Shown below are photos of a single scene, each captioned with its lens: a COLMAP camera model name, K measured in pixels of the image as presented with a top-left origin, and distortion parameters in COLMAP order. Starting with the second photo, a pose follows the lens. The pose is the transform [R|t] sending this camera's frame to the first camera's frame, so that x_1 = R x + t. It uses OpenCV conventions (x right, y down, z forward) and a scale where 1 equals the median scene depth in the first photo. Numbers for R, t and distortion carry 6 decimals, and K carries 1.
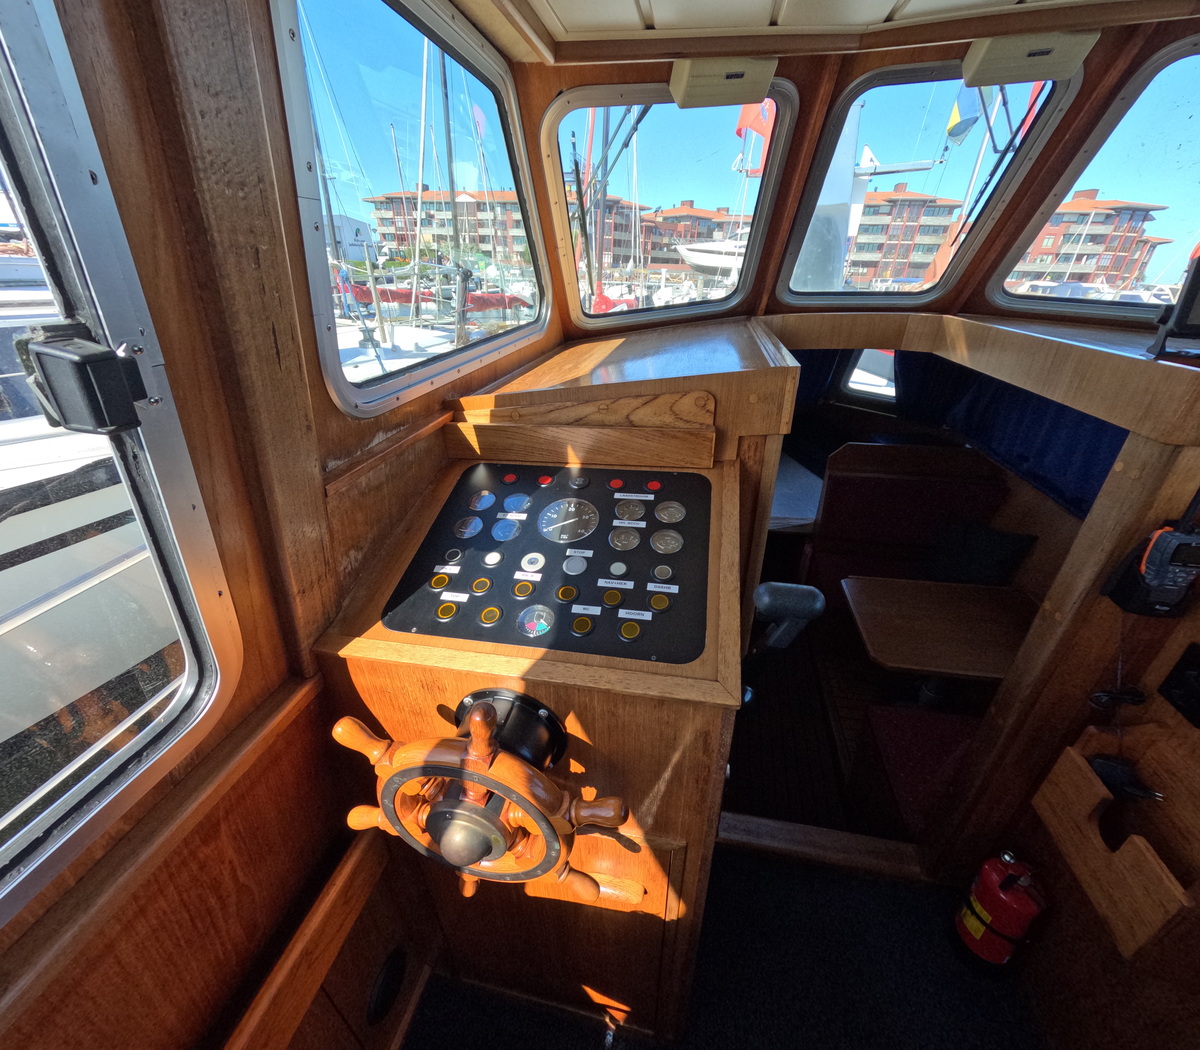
lens RADIAL K [[484.1, 0, 600.0], [0, 484.1, 525.0], [0, 0, 1]] dist [-0.001940, 0.000384]
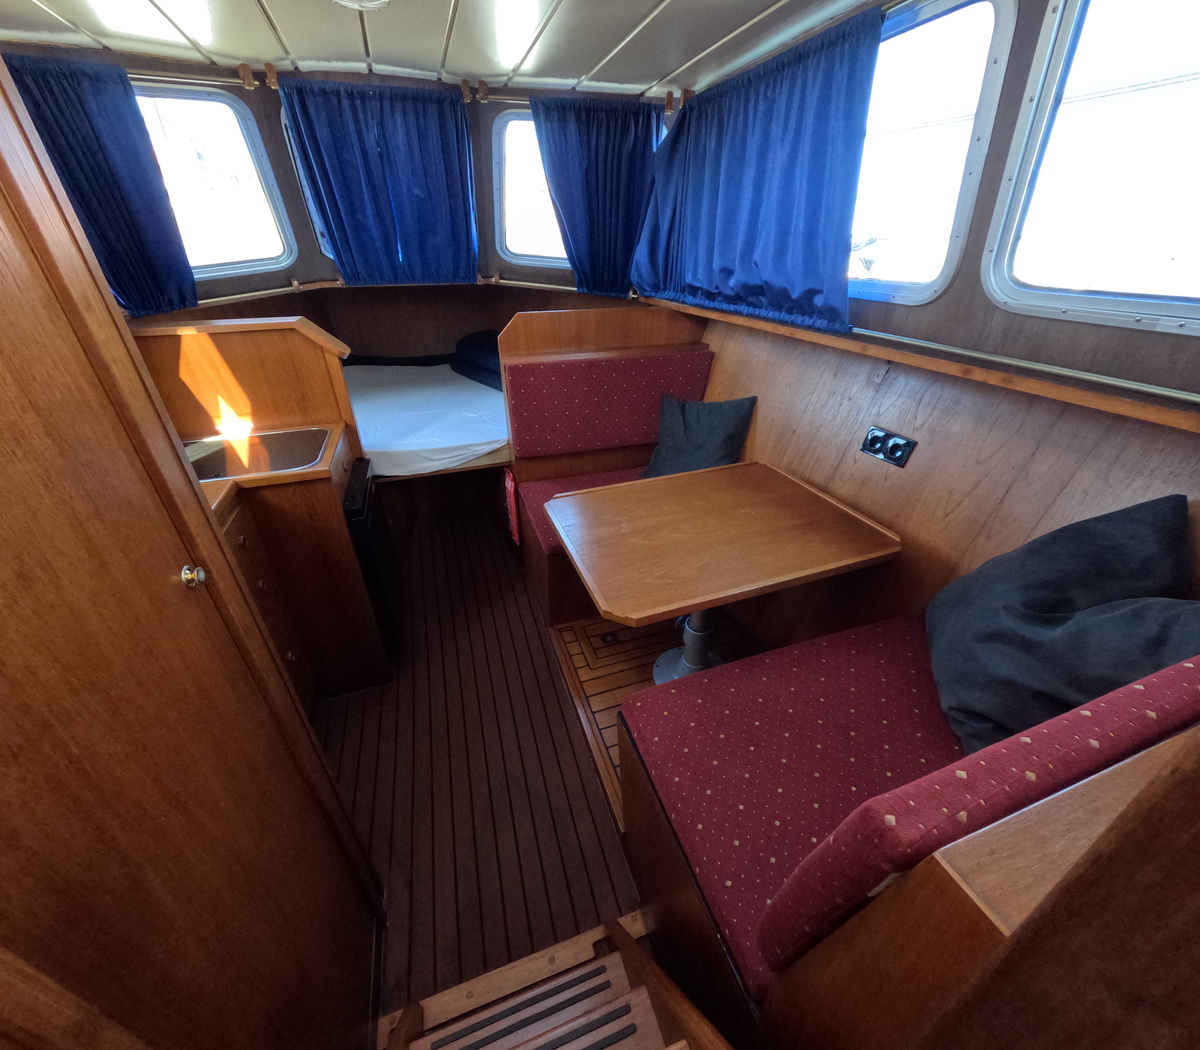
lens RADIAL K [[484.1, 0, 600.0], [0, 484.1, 525.0], [0, 0, 1]] dist [-0.001940, 0.000384]
pose [[0.857110, -0.234794, 0.458513, 0.204288], [0.224121, 0.971397, 0.078475, 0.078281], [-0.463823, 0.035501, 0.885216, 0.313928]]
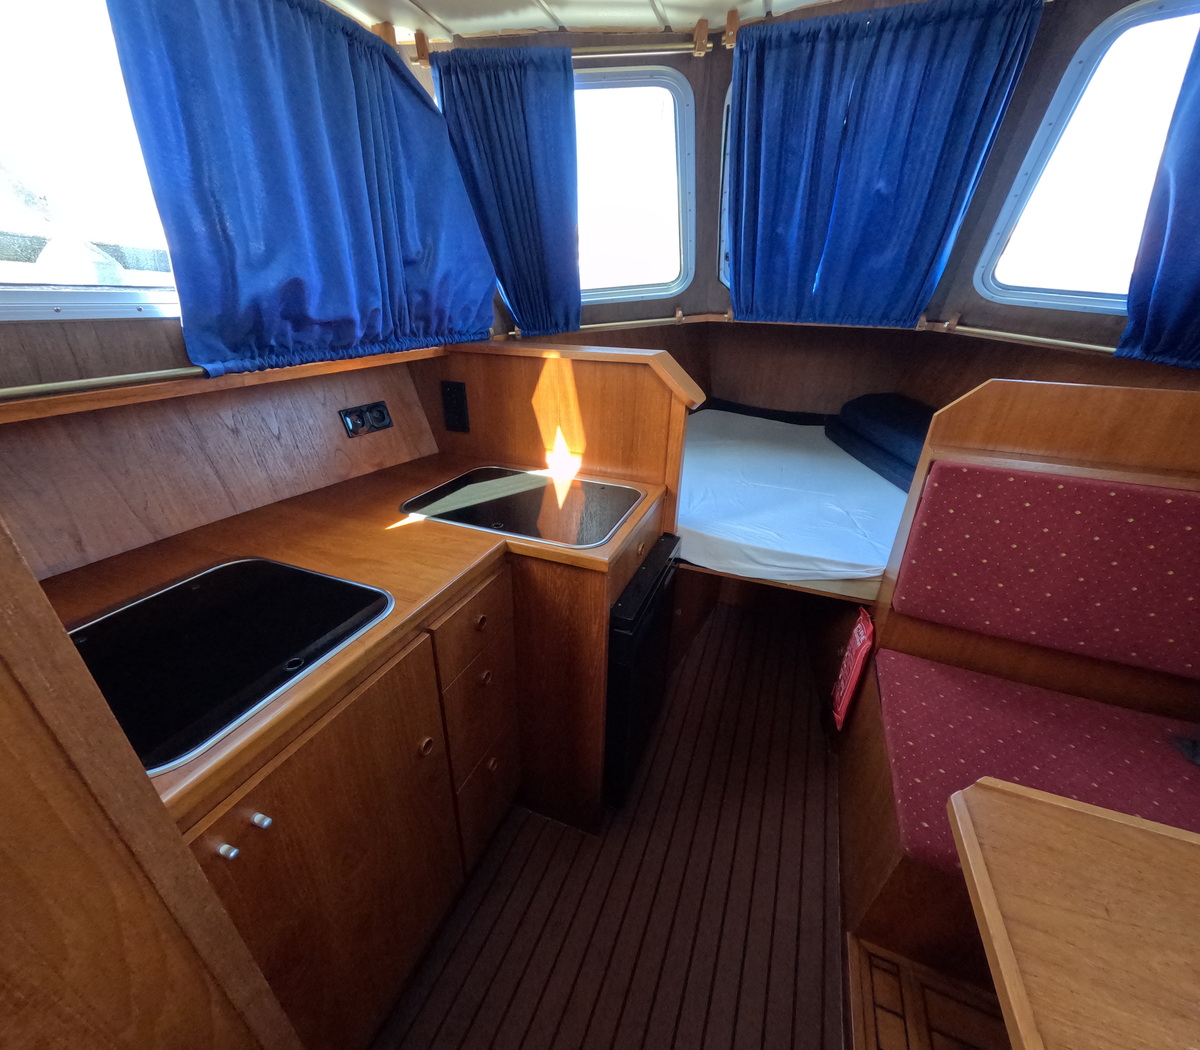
lens RADIAL K [[484.1, 0, 600.0], [0, 484.1, 525.0], [0, 0, 1]] dist [-0.001940, 0.000384]
pose [[0.983737, 0.117381, -0.135951, 0.241879], [-0.123648, 0.991576, -0.038583, -0.004828], [0.130277, 0.054766, 0.989964, 0.518167]]
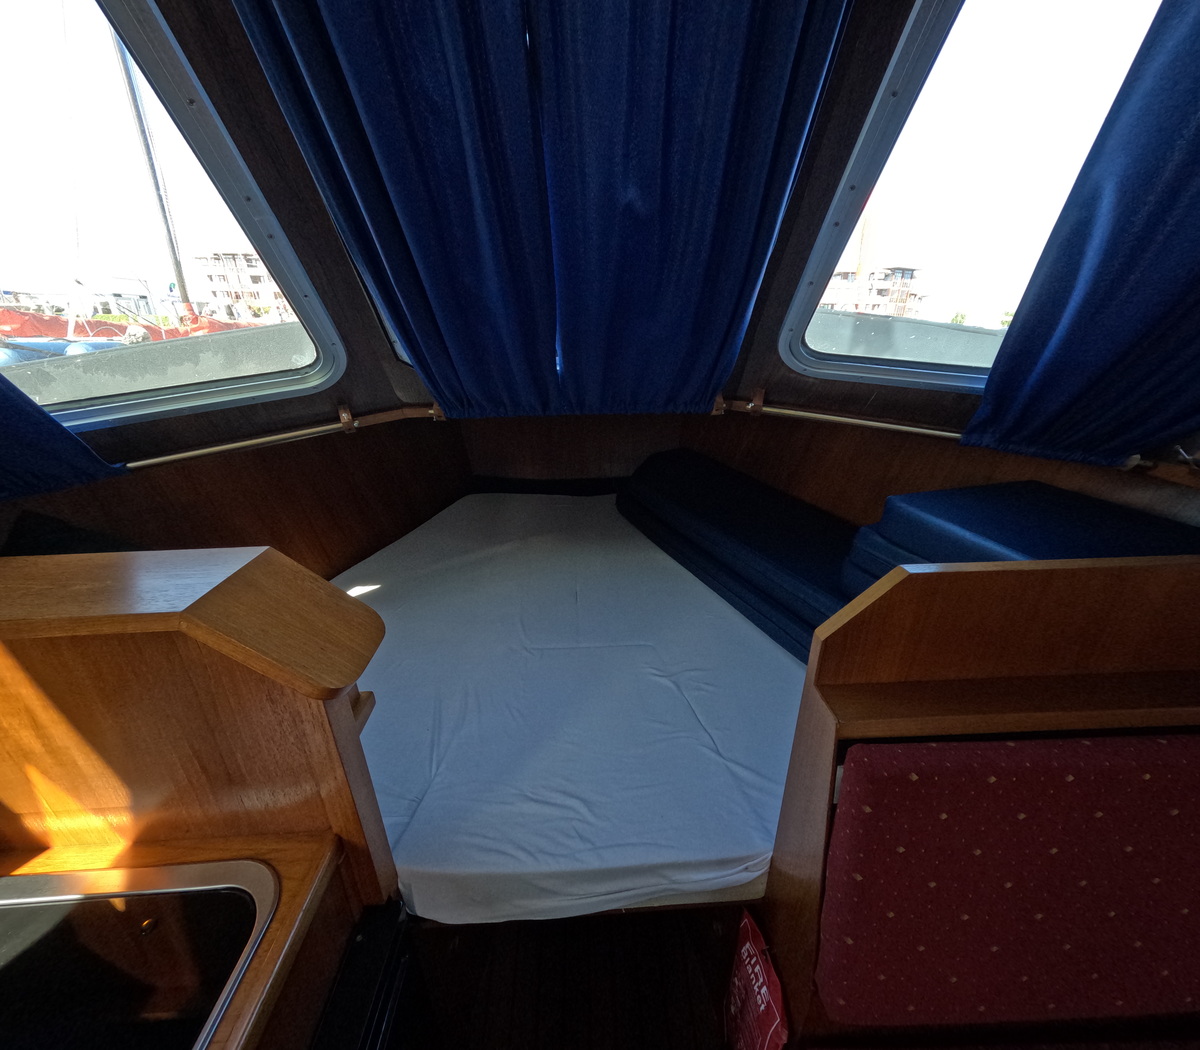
lens RADIAL K [[484.1, 0, 600.0], [0, 484.1, 525.0], [0, 0, 1]] dist [-0.001940, 0.000384]
pose [[0.968988, -0.088503, 0.230715, 0.307719], [0.106664, 0.992005, -0.067445, -0.168534], [-0.222901, 0.089963, 0.970681, 0.734103]]
